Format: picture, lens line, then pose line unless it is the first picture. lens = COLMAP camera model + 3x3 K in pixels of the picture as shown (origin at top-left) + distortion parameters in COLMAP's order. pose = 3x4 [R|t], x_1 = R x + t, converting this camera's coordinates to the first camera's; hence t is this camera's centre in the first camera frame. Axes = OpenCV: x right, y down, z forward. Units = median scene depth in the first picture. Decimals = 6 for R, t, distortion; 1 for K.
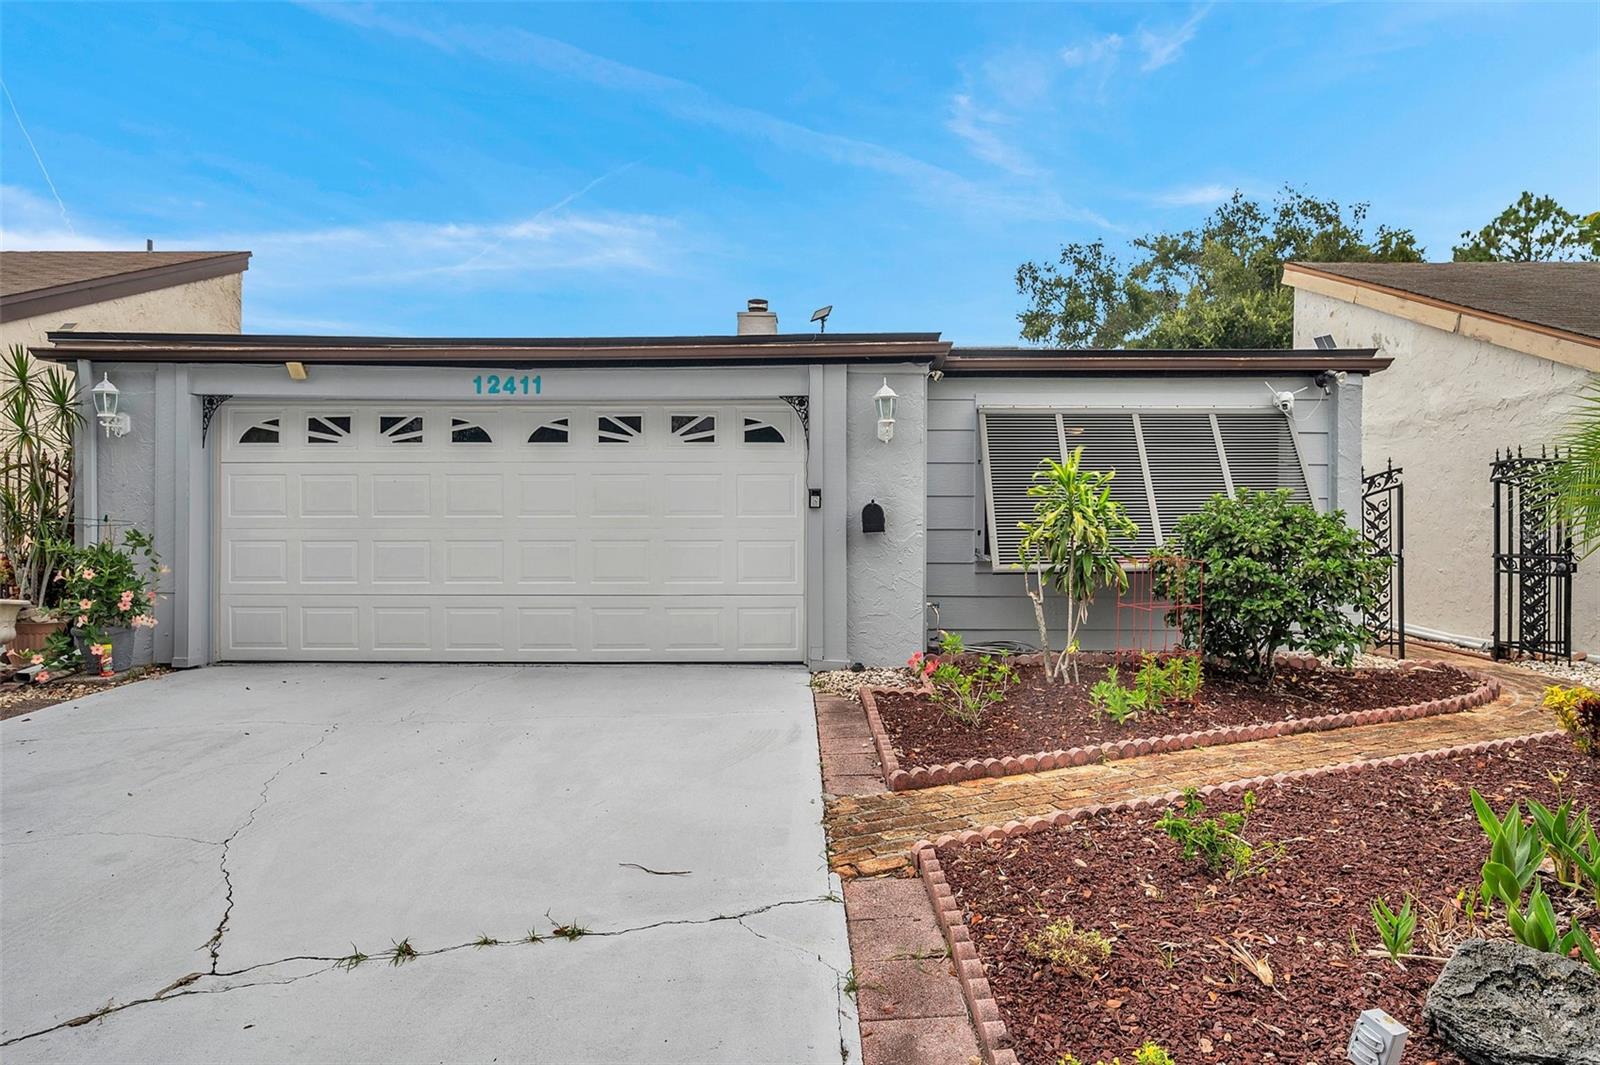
lens RADIAL K [[945.6, 0, 790.2], [0, 945.6, 535.9], [0, 0, 1]] dist [-0.004145, 0.000197]
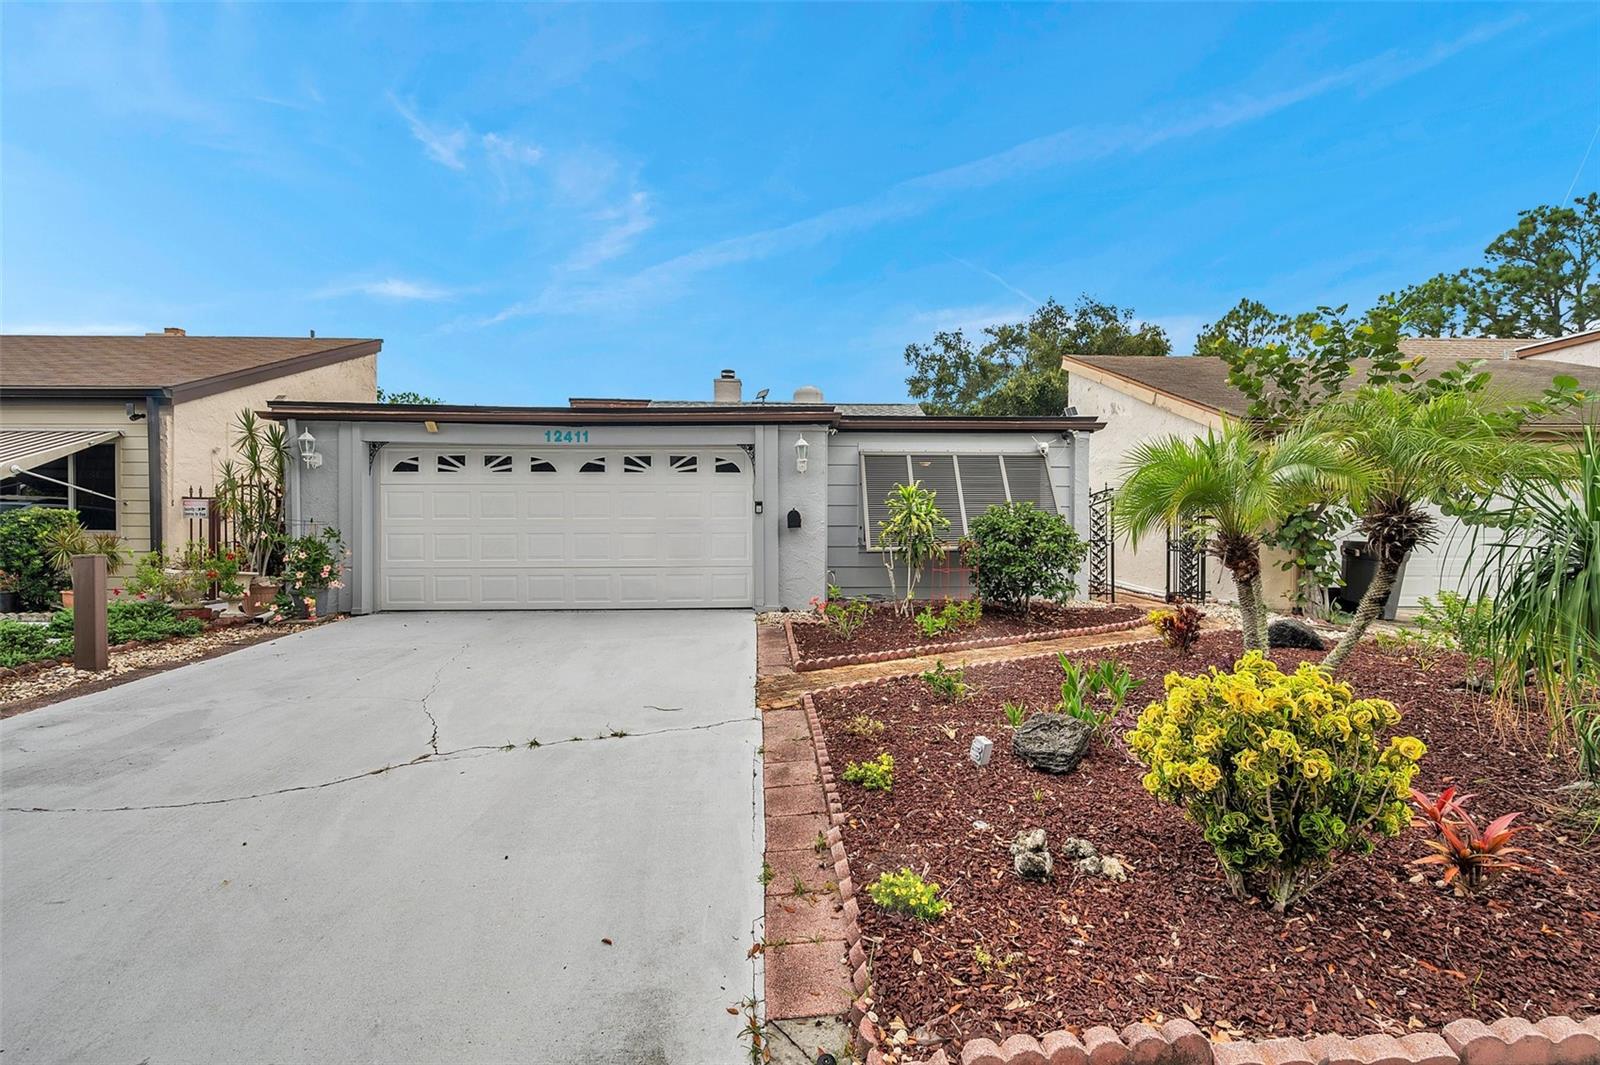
lens RADIAL K [[676.8, 0, 793.5], [0, 676.8, 535.5], [0, 0, 1]] dist [-0.000616, -0.000542]
pose [[0.998404, -0.002994, 0.056400, 0.018977], [0.002508, 0.999959, 0.008688, -0.000578], [-0.056424, -0.008533, 0.998370, -0.163607]]
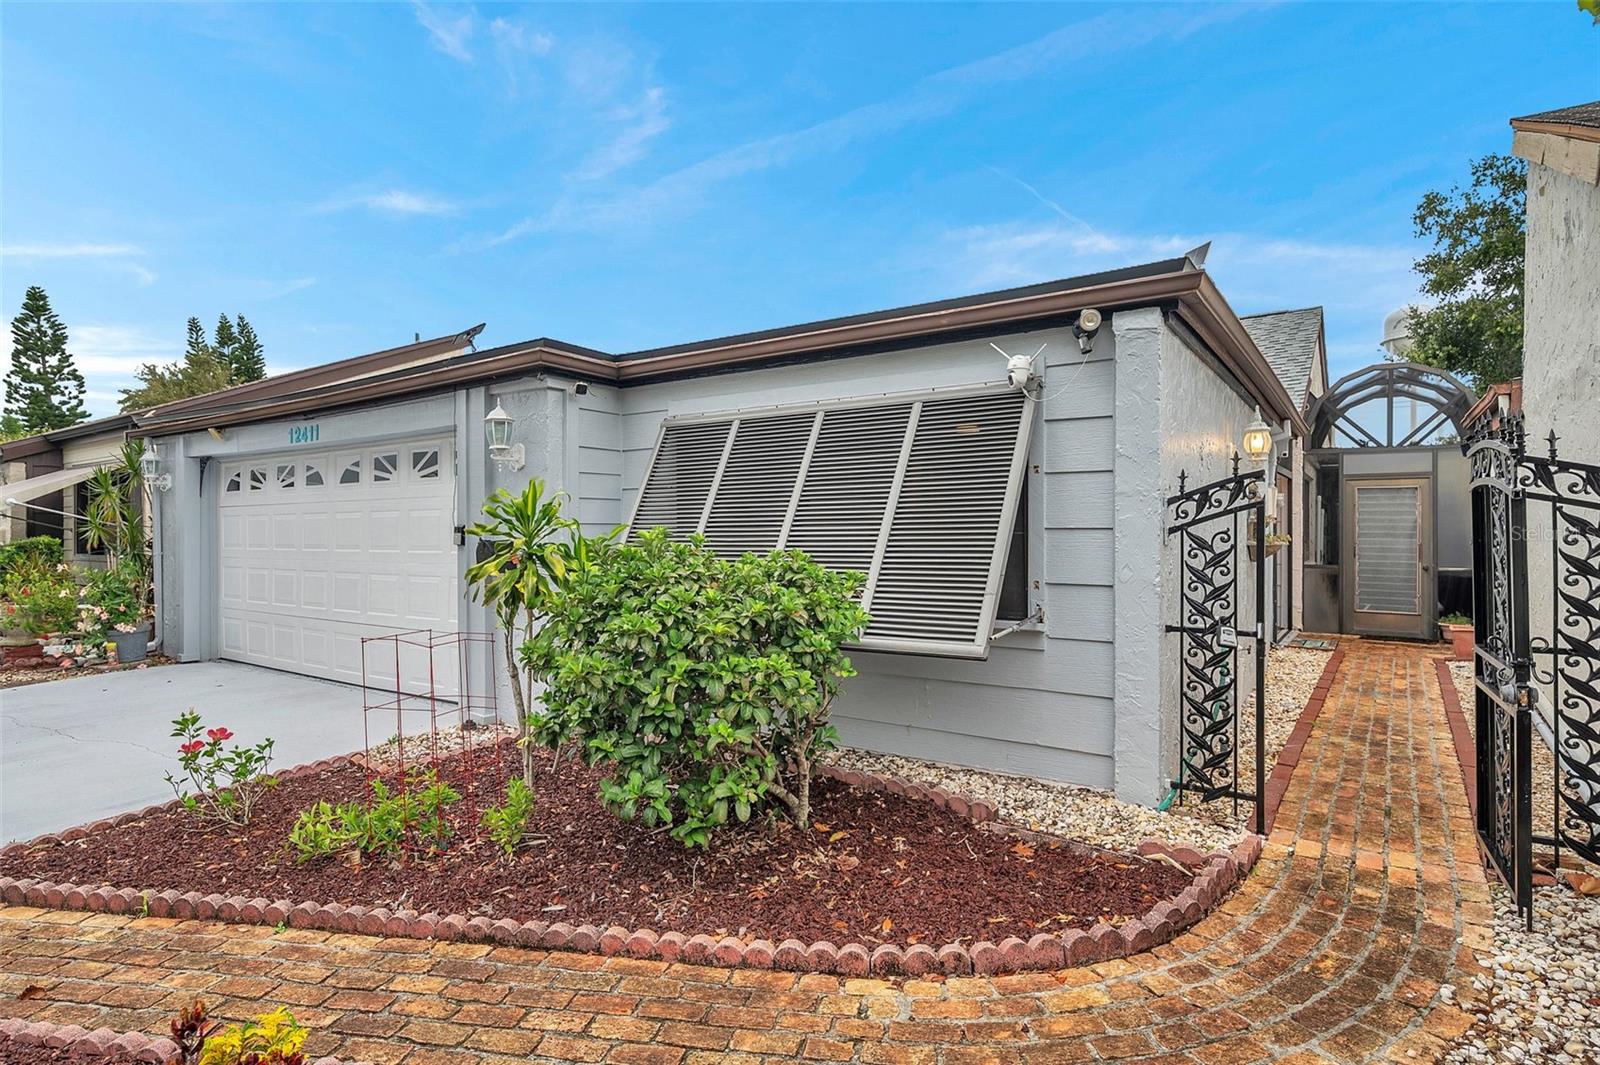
lens RADIAL K [[846.9, 0, 788.7], [0, 846.9, 535.3], [0, 0, 1]] dist [0.001084, 0.000199]
pose [[0.829489, -0.001497, -0.558521, 0.714920], [0.001110, 0.999999, -0.001031, -0.036212], [0.558521, 0.000235, 0.829490, 0.466822]]
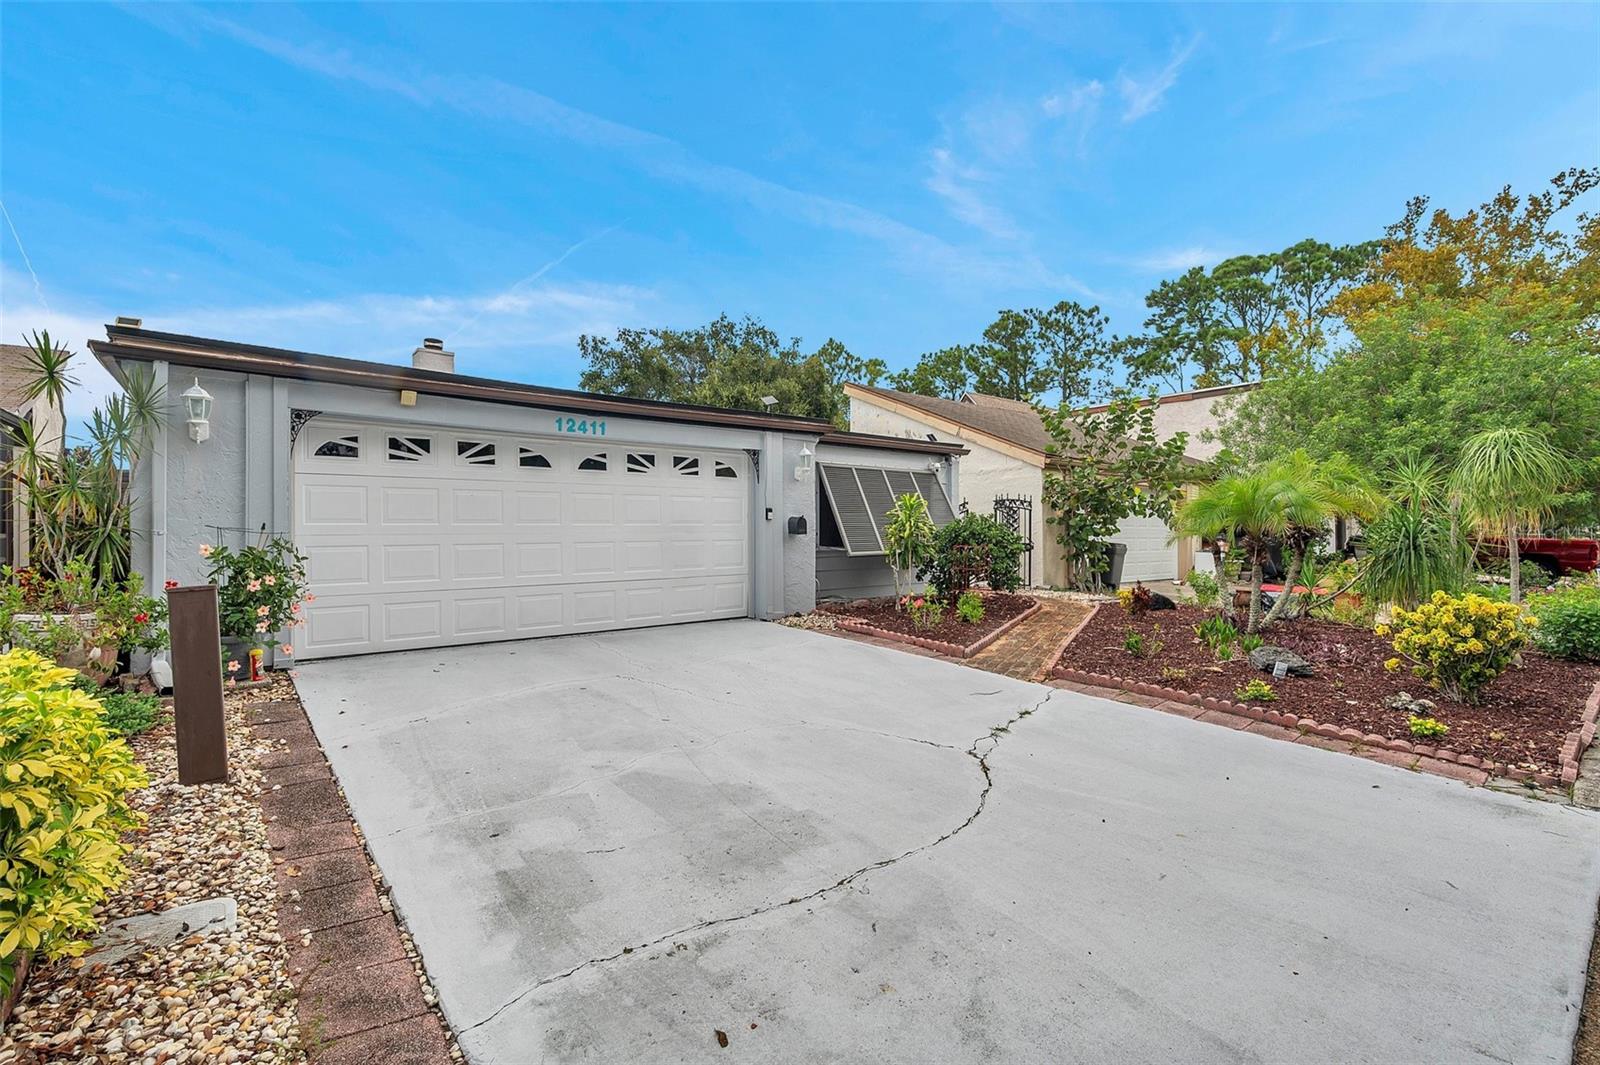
lens RADIAL K [[730.0, 0, 804.1], [0, 730.0, 530.8], [0, 0, 1]] dist [0.000521, -0.000407]
pose [[0.757815, -0.004292, 0.652456, -0.708099], [0.008488, 0.999959, -0.003282, -0.005375], [-0.652415, 0.008025, 0.757820, 0.008432]]
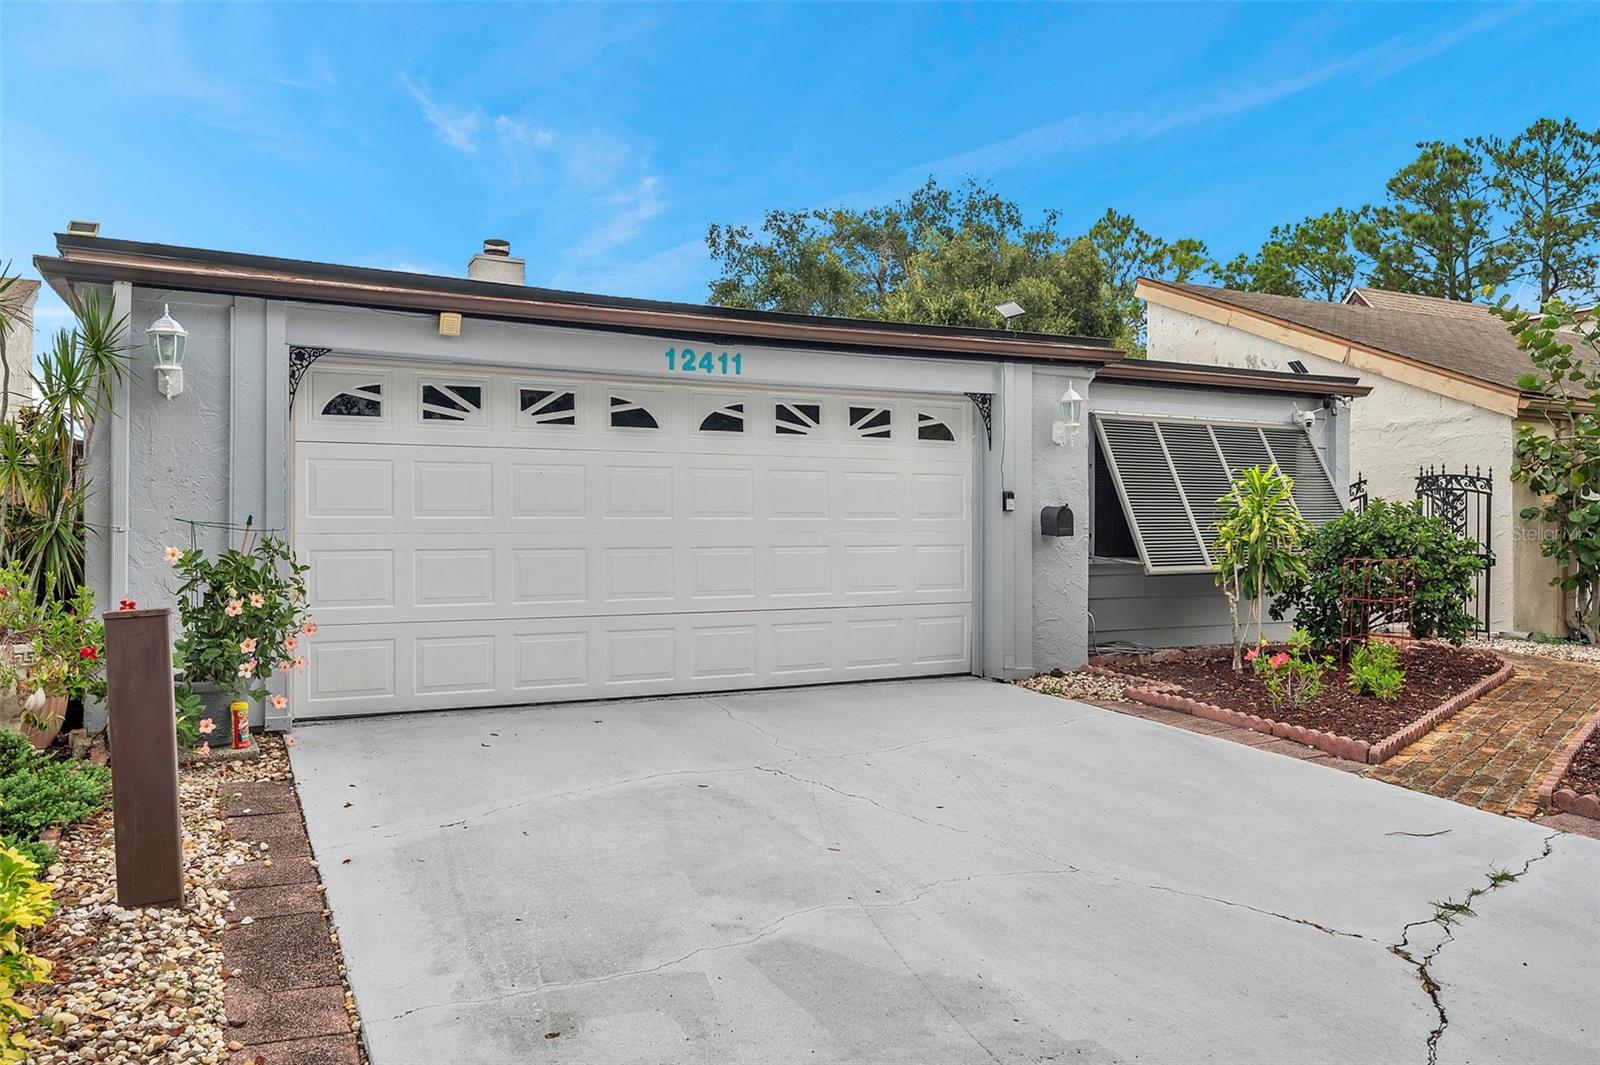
lens RADIAL K [[1170.0, 0, 794.5], [0, 1170.0, 525.1], [0, 0, 1]] dist [0.002064, -0.005768]
pose [[0.884068, 0.001137, 0.467358, -0.685929], [0.002855, 0.999965, -0.007832, -0.006233], [-0.467350, 0.008258, 0.884034, 0.044365]]
